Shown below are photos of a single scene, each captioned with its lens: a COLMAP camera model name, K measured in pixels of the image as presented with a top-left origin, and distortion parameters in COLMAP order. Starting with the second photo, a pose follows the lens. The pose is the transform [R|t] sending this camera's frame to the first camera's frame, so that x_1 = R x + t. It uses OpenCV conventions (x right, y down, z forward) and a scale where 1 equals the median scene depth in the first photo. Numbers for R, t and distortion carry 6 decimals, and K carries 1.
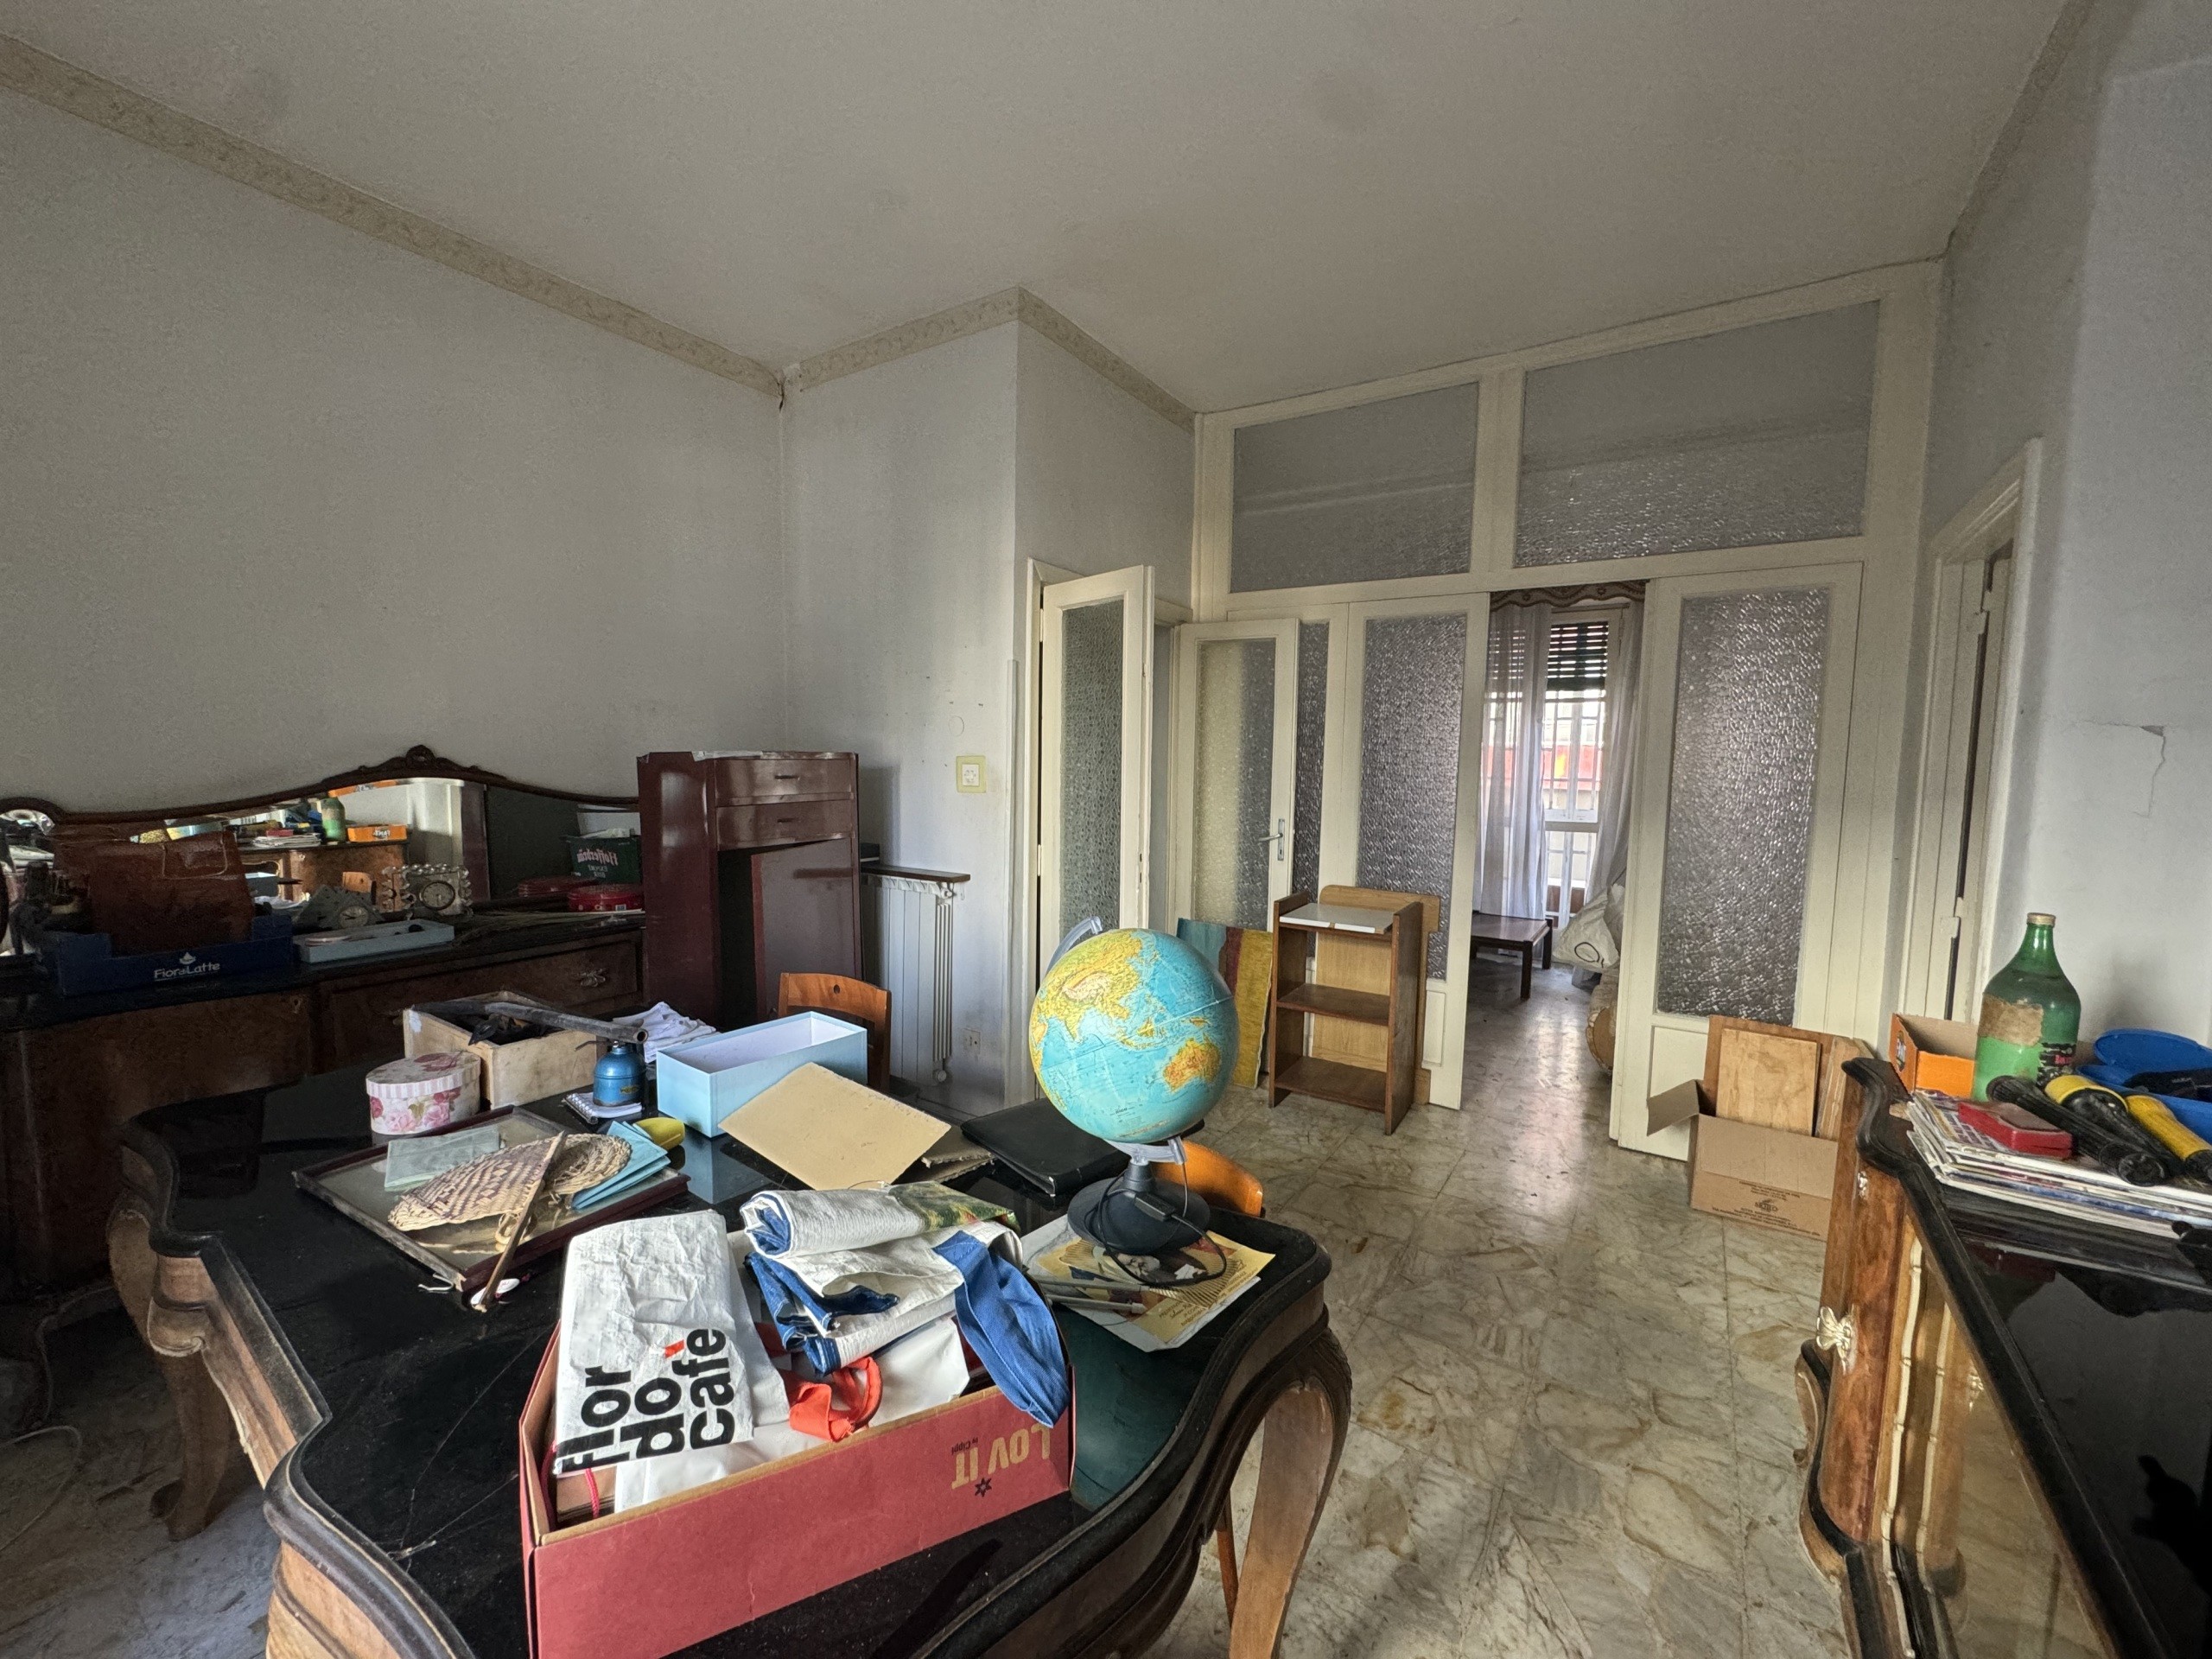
lens RADIAL K [[881.6, 0, 1104.5], [0, 881.6, 829.1], [0, 0, 1]] dist [-0.003902, 0.000506]
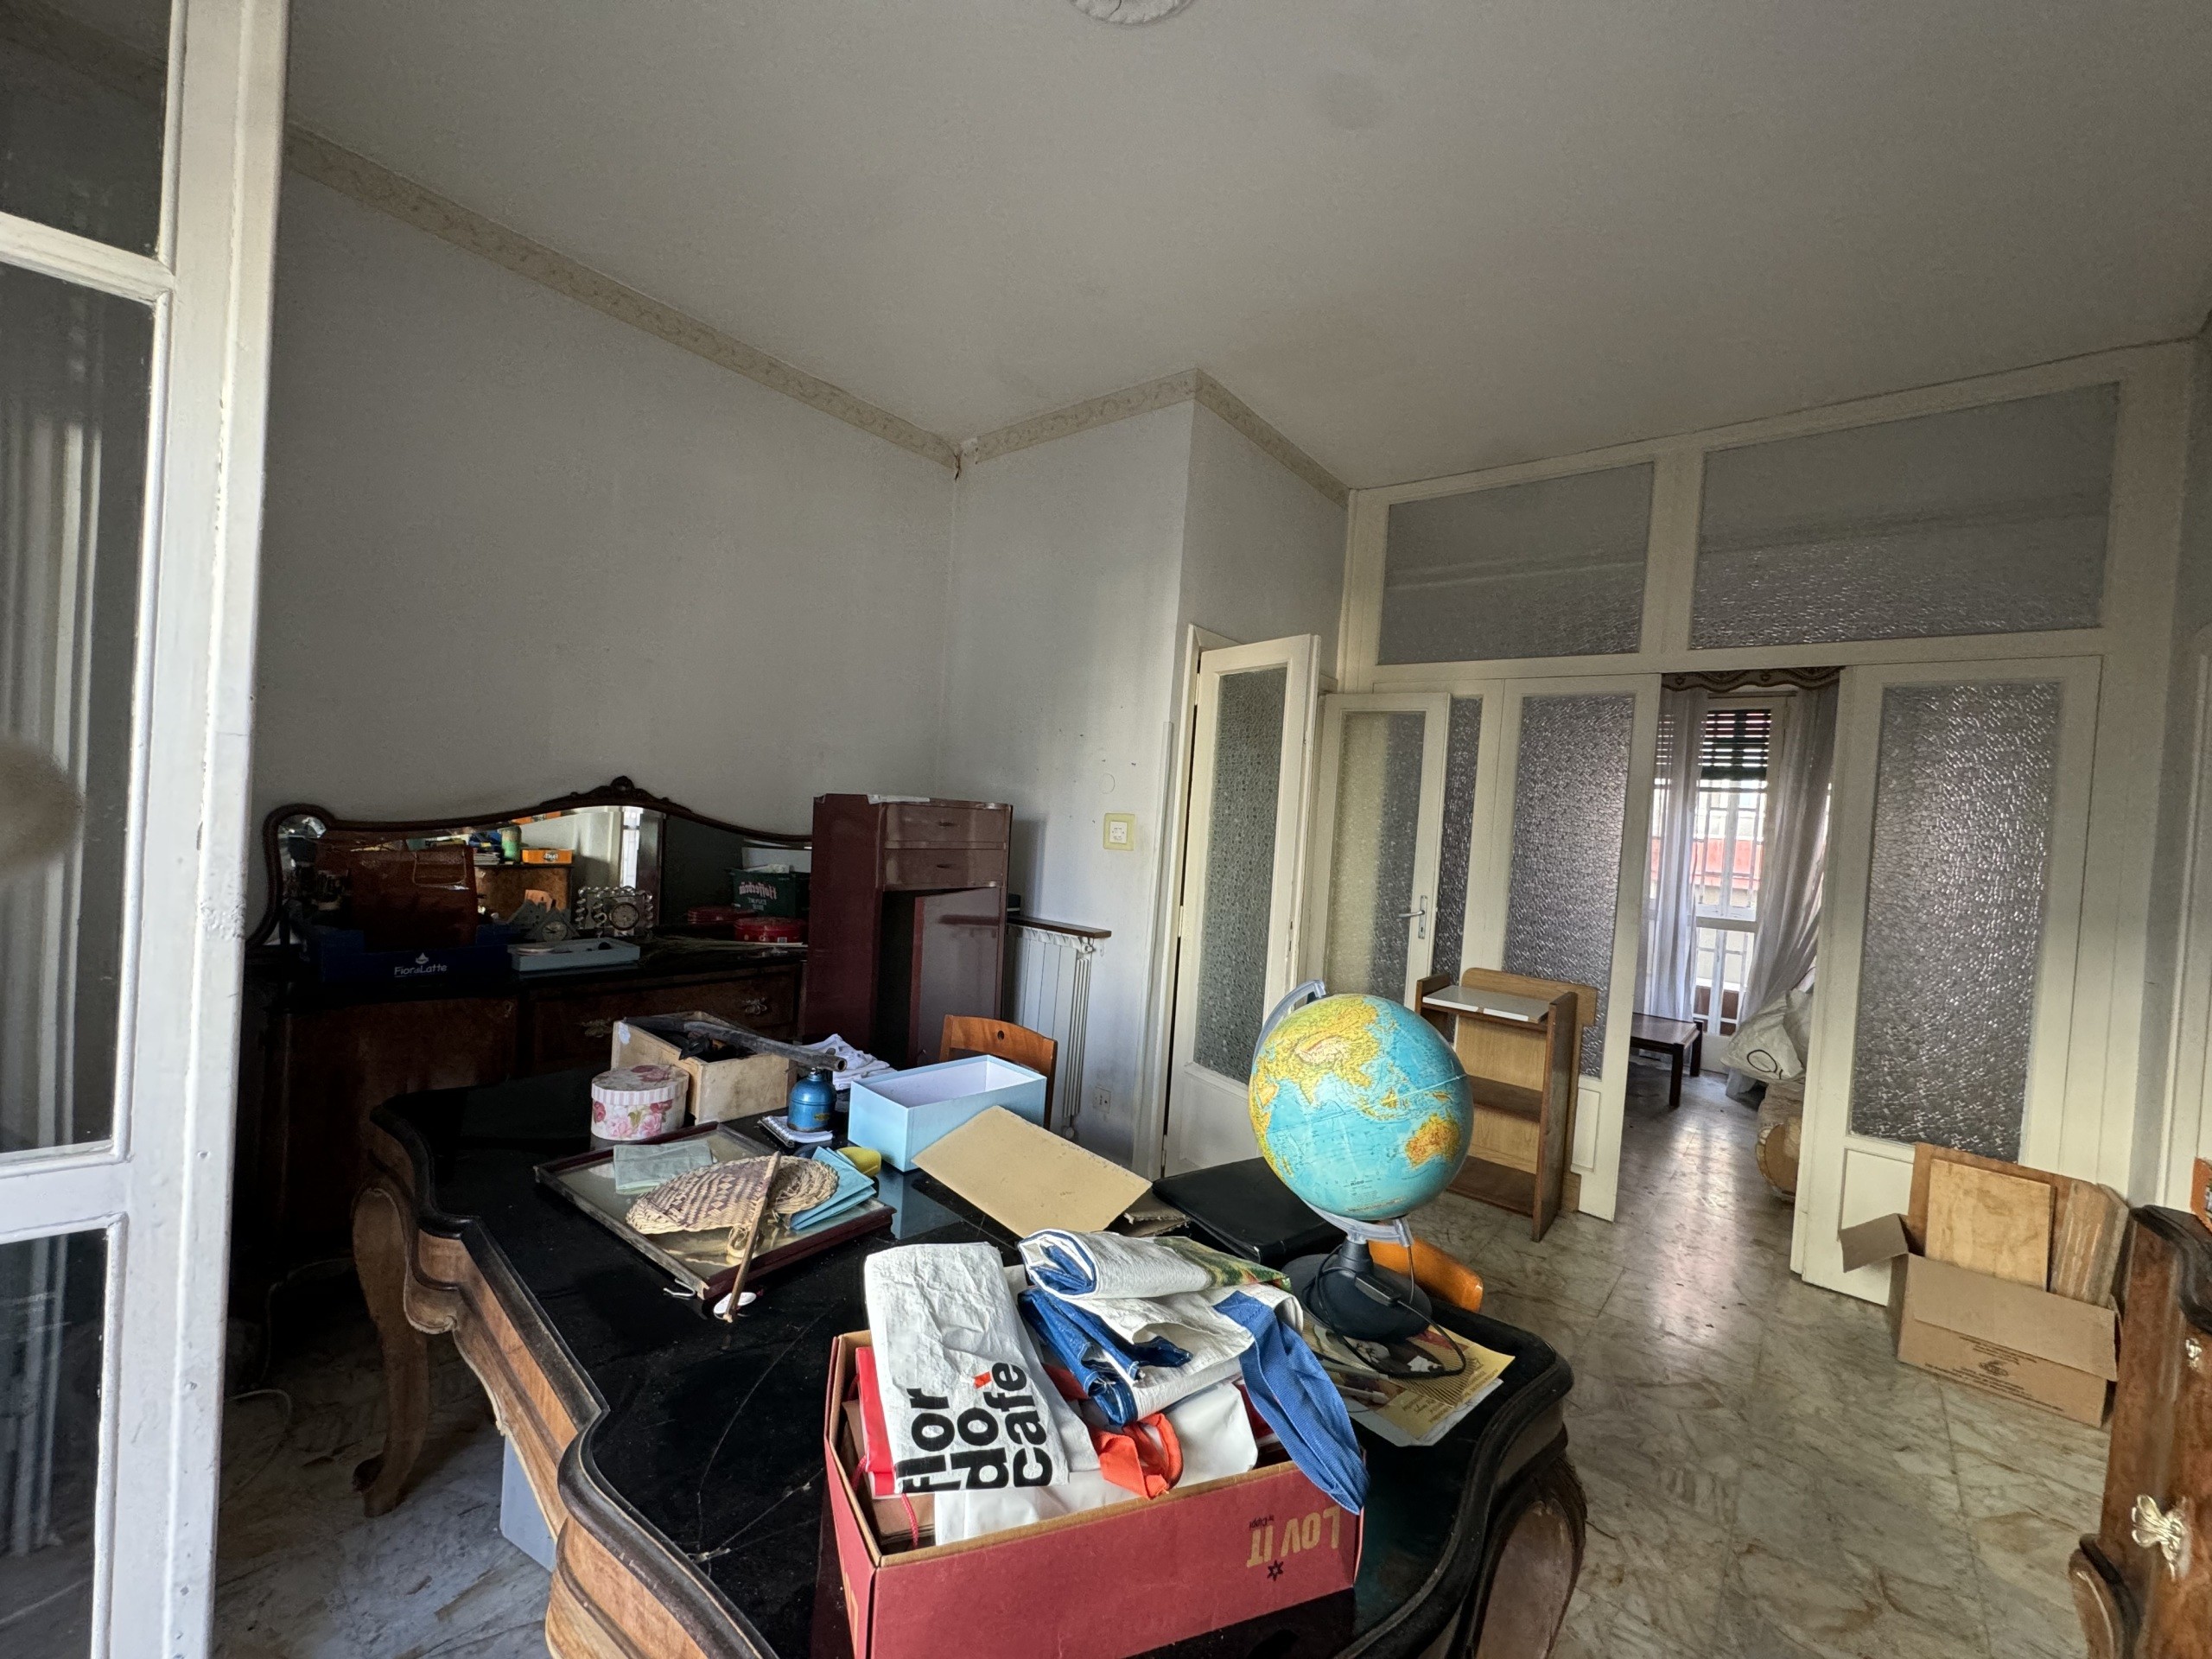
lens RADIAL K [[881.6, 0, 1106.9], [0, 881.6, 829.2], [0, 0, 1]] dist [-0.003902, 0.000506]
pose [[0.992688, 0.055274, -0.107310, -0.097786], [-0.062908, 0.995624, -0.069108, 0.009923], [0.103020, 0.075353, 0.991821, -0.008639]]
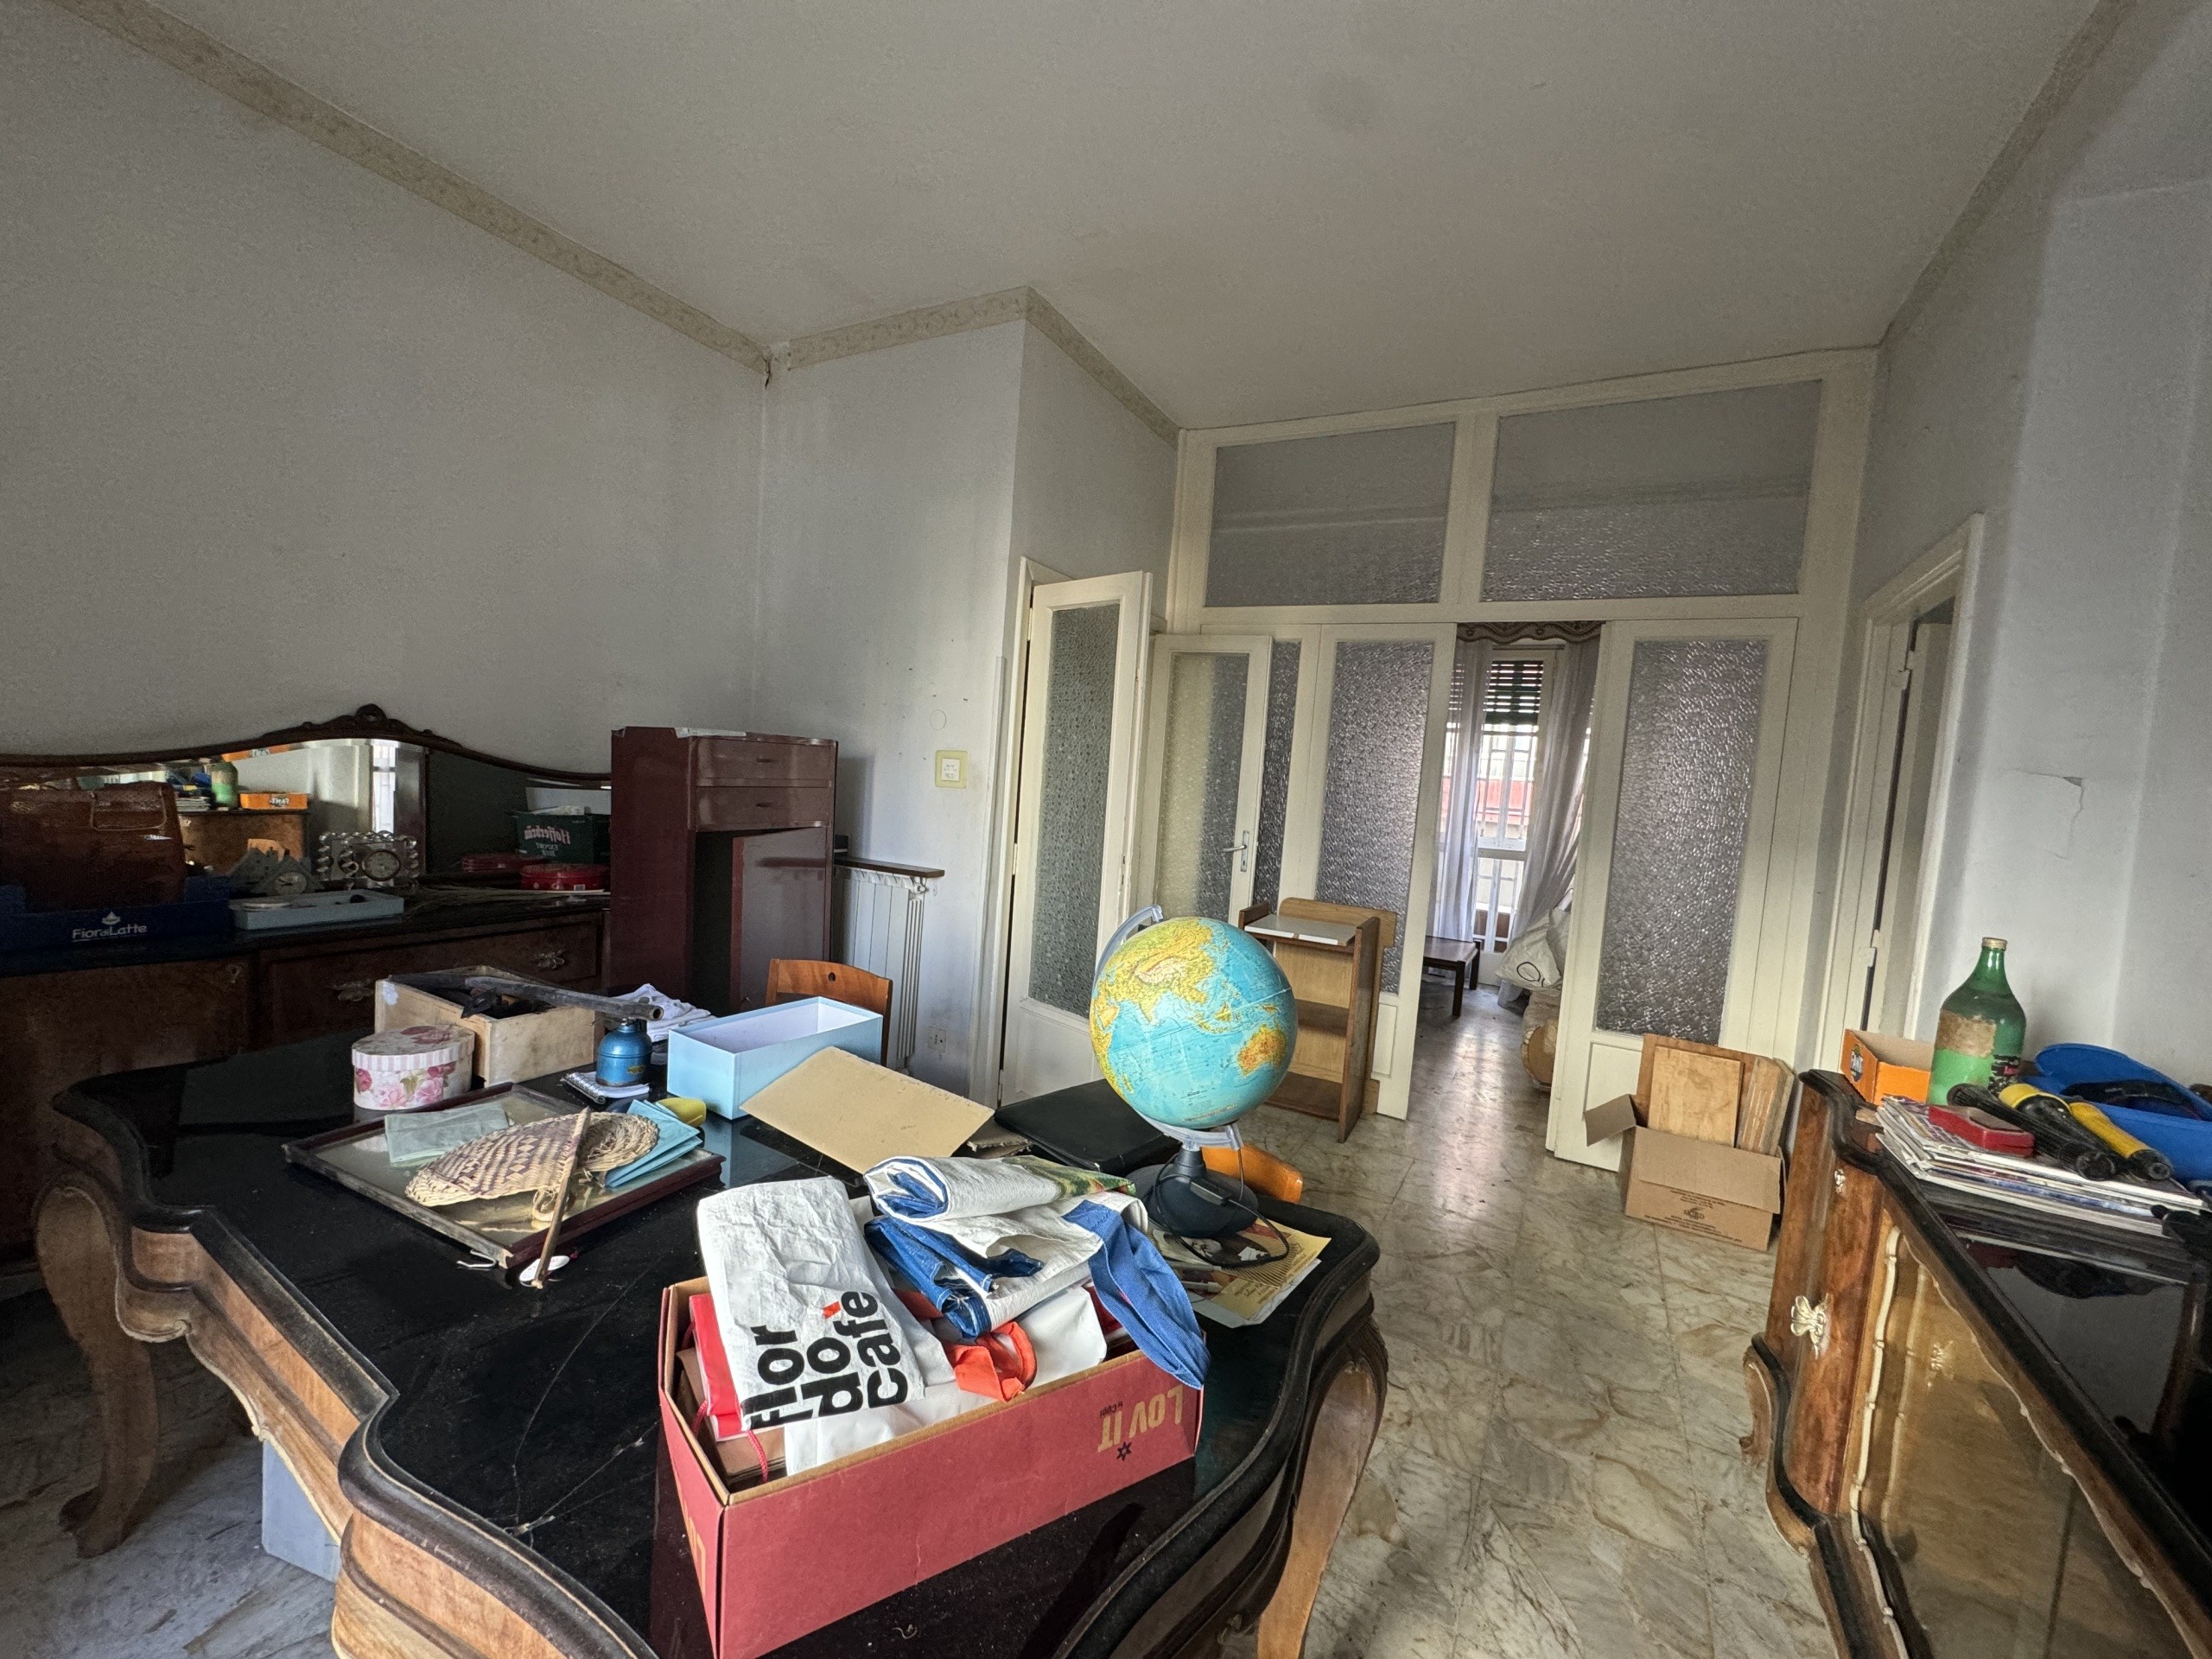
lens RADIAL K [[881.6, 0, 1107.8], [0, 881.6, 828.7], [0, 0, 1]] dist [-0.003902, 0.000506]
pose [[0.994856, 0.048753, 0.088795, -0.105009], [-0.047559, 0.998748, -0.015516, 0.020164], [-0.089441, 0.011214, 0.995929, -0.002920]]
